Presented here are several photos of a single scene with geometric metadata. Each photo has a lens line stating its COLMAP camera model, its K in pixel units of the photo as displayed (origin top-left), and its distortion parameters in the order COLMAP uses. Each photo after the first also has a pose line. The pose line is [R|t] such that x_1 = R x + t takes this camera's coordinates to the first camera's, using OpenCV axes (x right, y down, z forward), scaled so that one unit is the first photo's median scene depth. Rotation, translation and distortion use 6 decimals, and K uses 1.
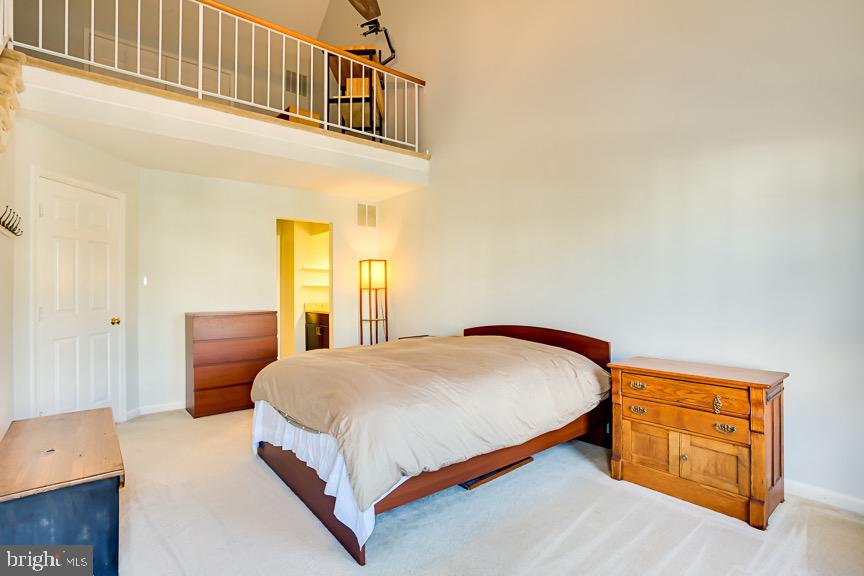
lens RADIAL K [[413.8, 0, 428.6], [0, 413.8, 288.4], [0, 0, 1]] dist [-0.020677, 0.005247]
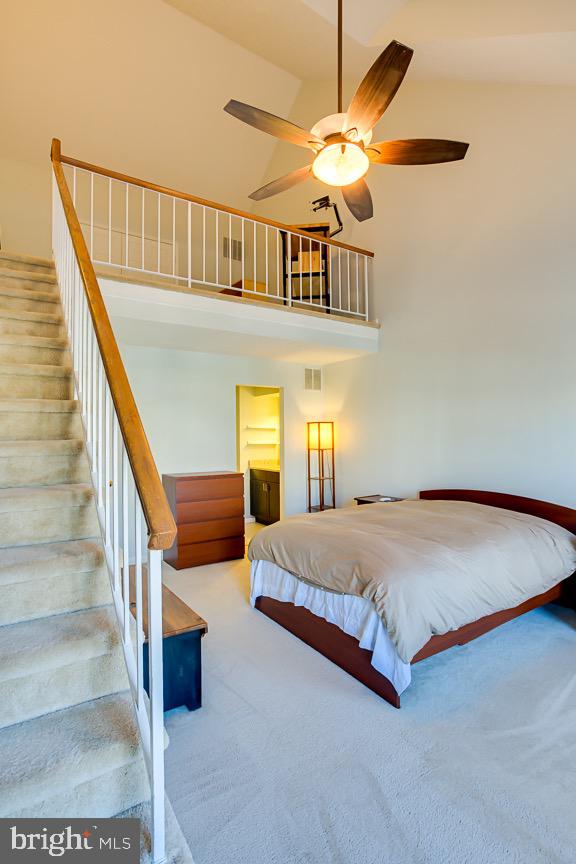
lens RADIAL K [[413.8, 0, 292.2], [0, 413.8, 437.5], [0, 0, 1]] dist [-0.020677, 0.005247]
pose [[0.995973, -0.001423, -0.089645, -0.146050], [0.002178, 0.999963, 0.008325, -0.049199], [0.089630, -0.008487, 0.995939, -0.083270]]
